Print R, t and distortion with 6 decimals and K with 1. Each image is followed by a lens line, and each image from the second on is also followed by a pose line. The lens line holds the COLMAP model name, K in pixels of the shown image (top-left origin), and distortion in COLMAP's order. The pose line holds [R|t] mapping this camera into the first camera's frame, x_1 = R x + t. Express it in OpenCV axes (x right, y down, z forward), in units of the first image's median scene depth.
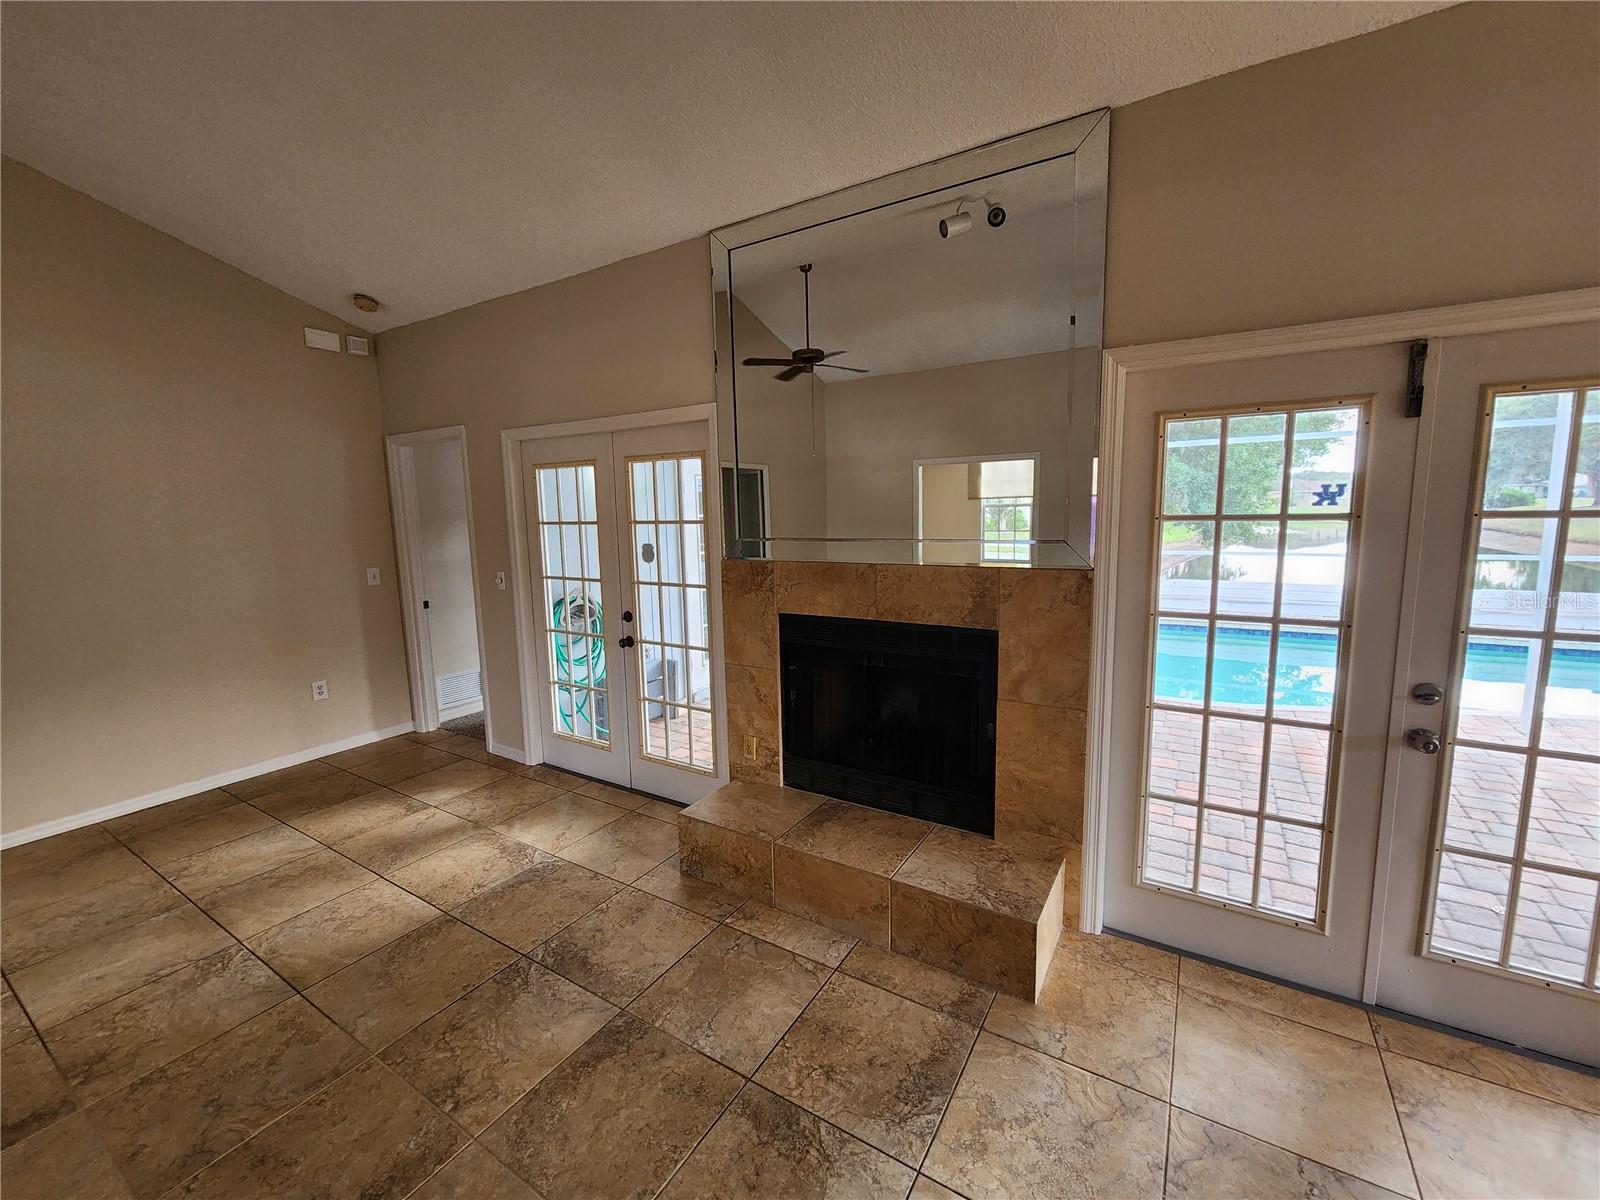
lens RADIAL K [[650.3, 0, 798.5], [0, 650.3, 591.4], [0, 0, 1]] dist [0.004423, -0.004268]
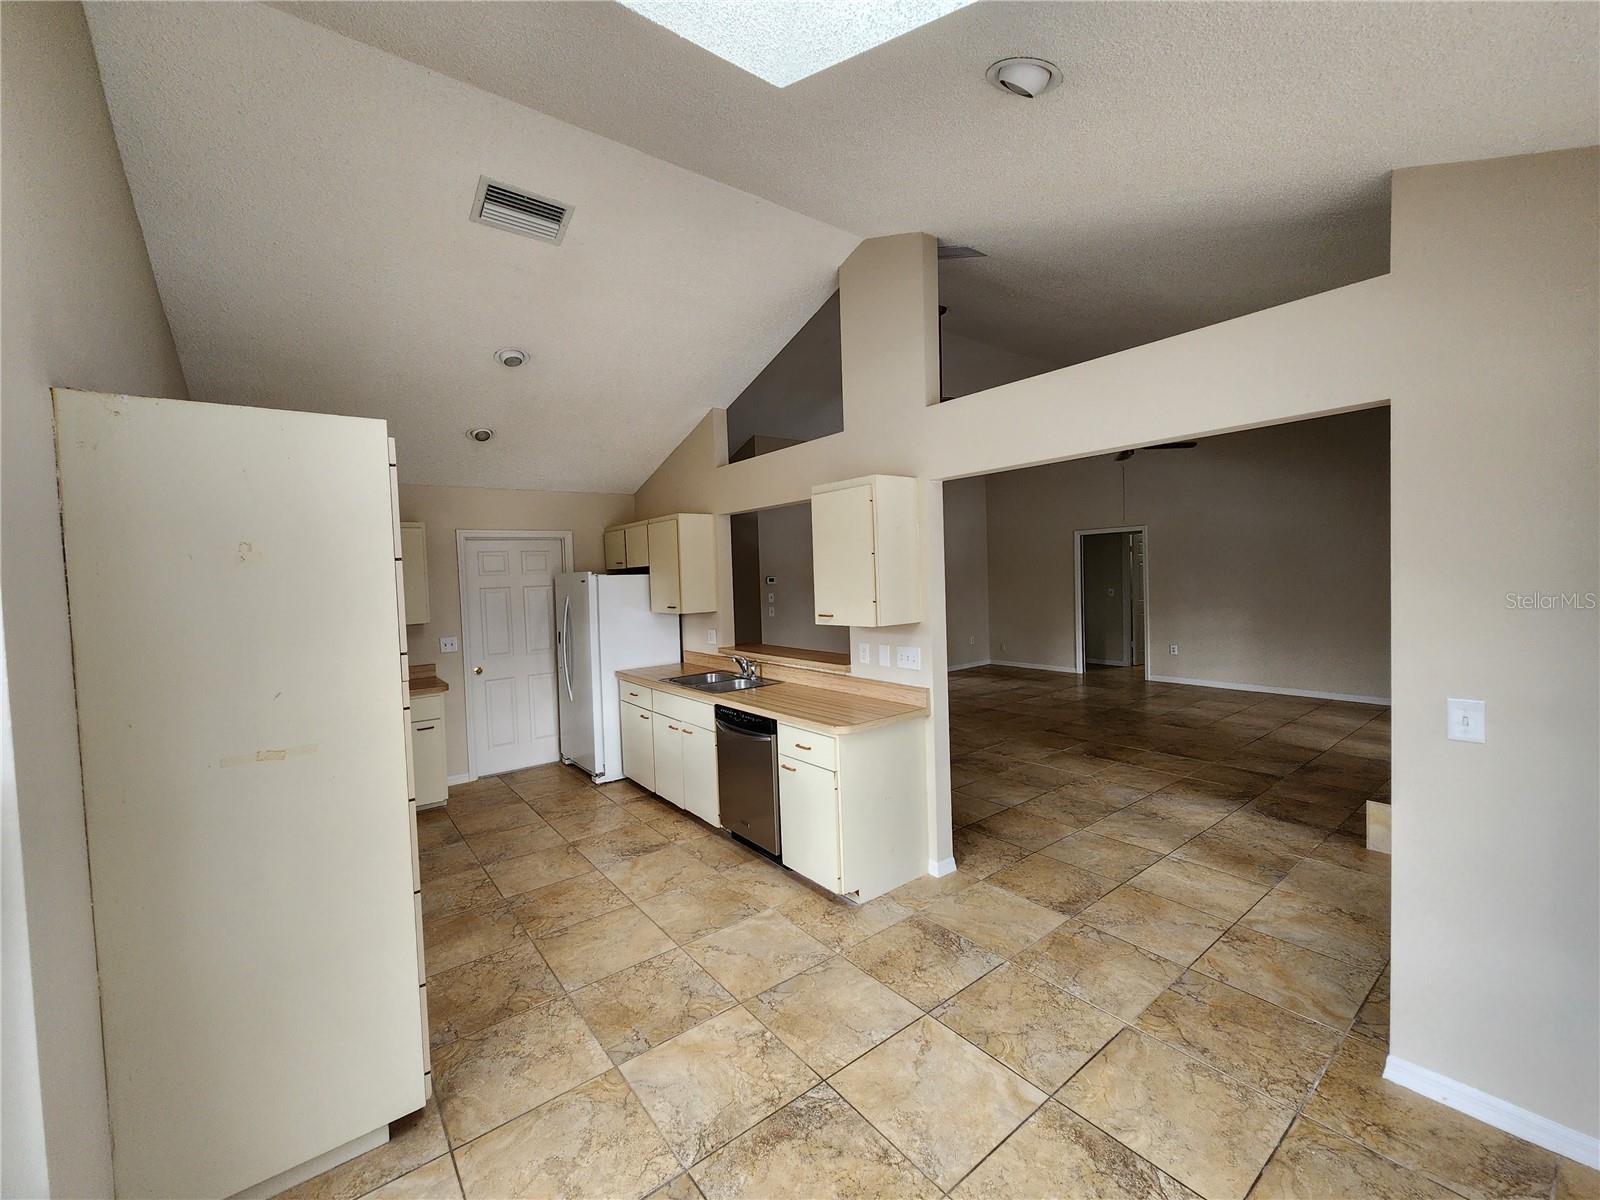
lens RADIAL K [[650.3, 0, 798.0], [0, 650.3, 595.4], [0, 0, 1]] dist [0.004423, -0.004268]
pose [[-0.345091, 0.069455, -0.935996, 2.074172], [-0.078982, 0.991572, 0.102699, -0.087875], [0.935240, 0.109368, -0.336697, 0.061855]]
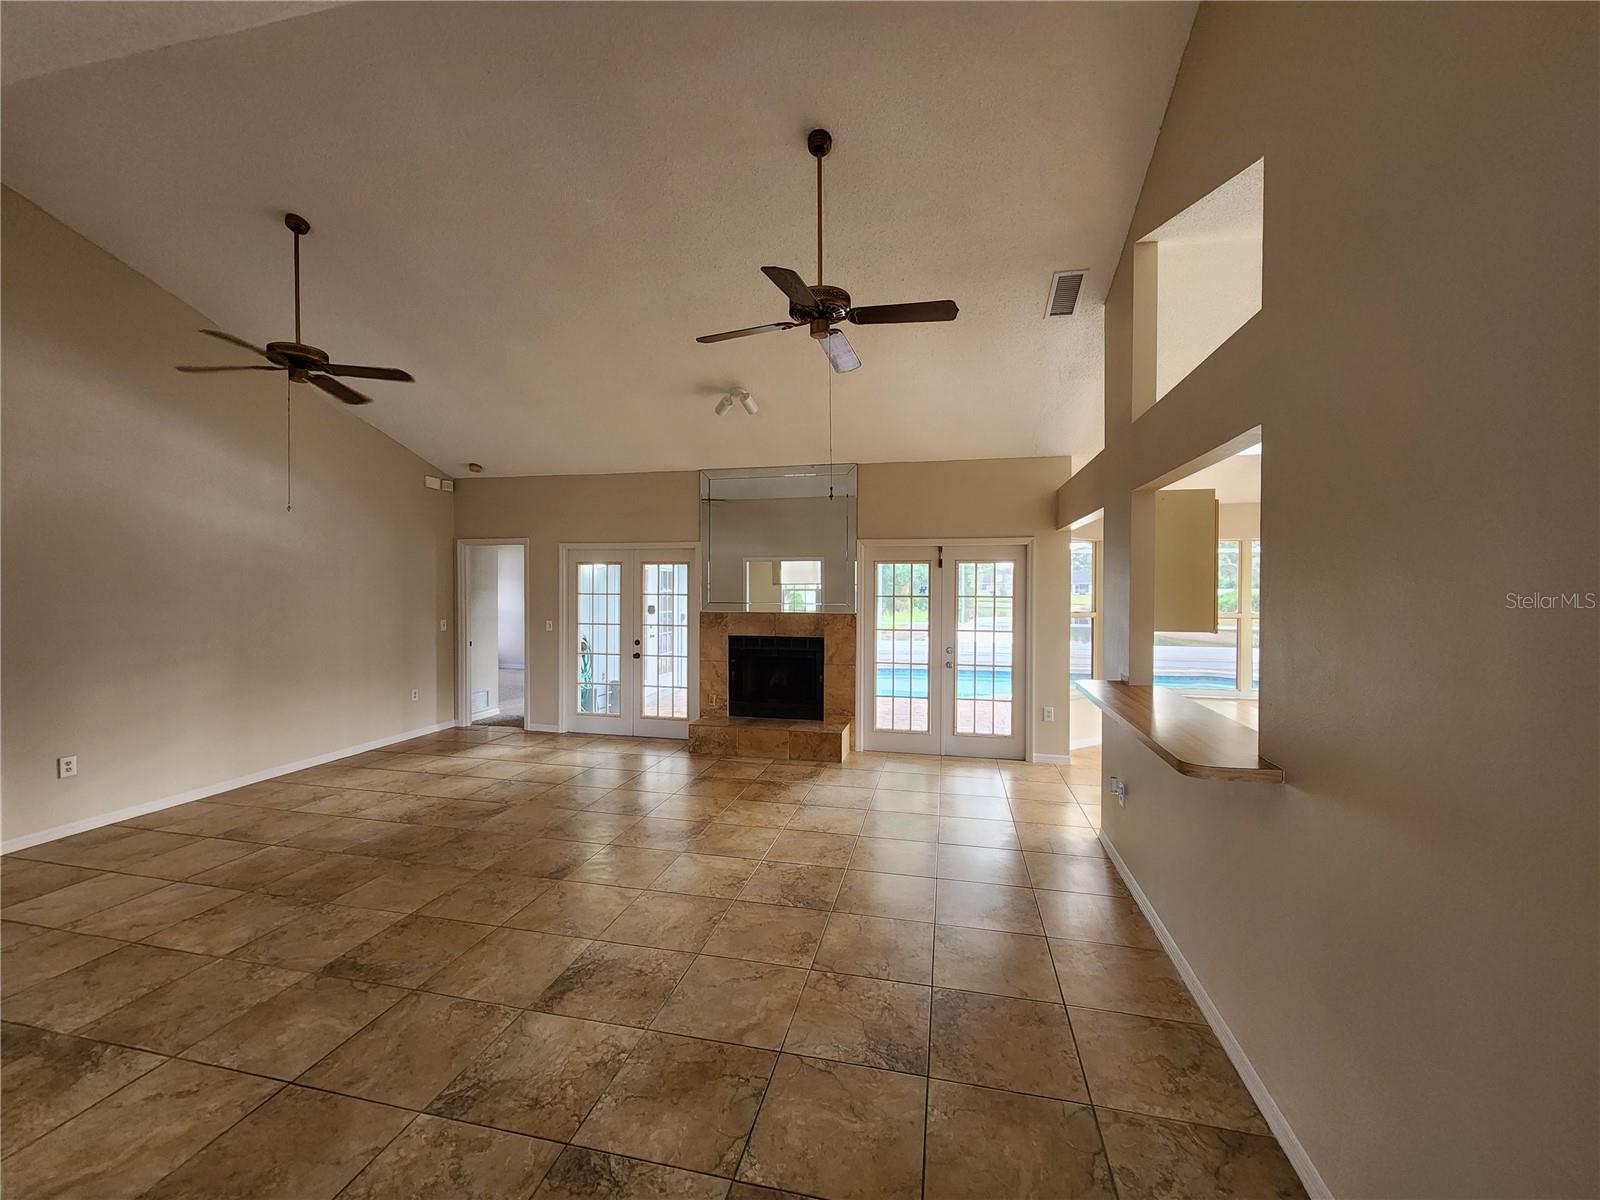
lens RADIAL K [[650.3, 0, 797.9], [0, 650.3, 596.1], [0, 0, 1]] dist [0.004423, -0.004268]
pose [[0.945170, 0.020576, 0.325930, -0.642328], [0.017874, 0.993258, -0.114539, 0.189436], [-0.326090, 0.114085, 0.938430, -1.429915]]
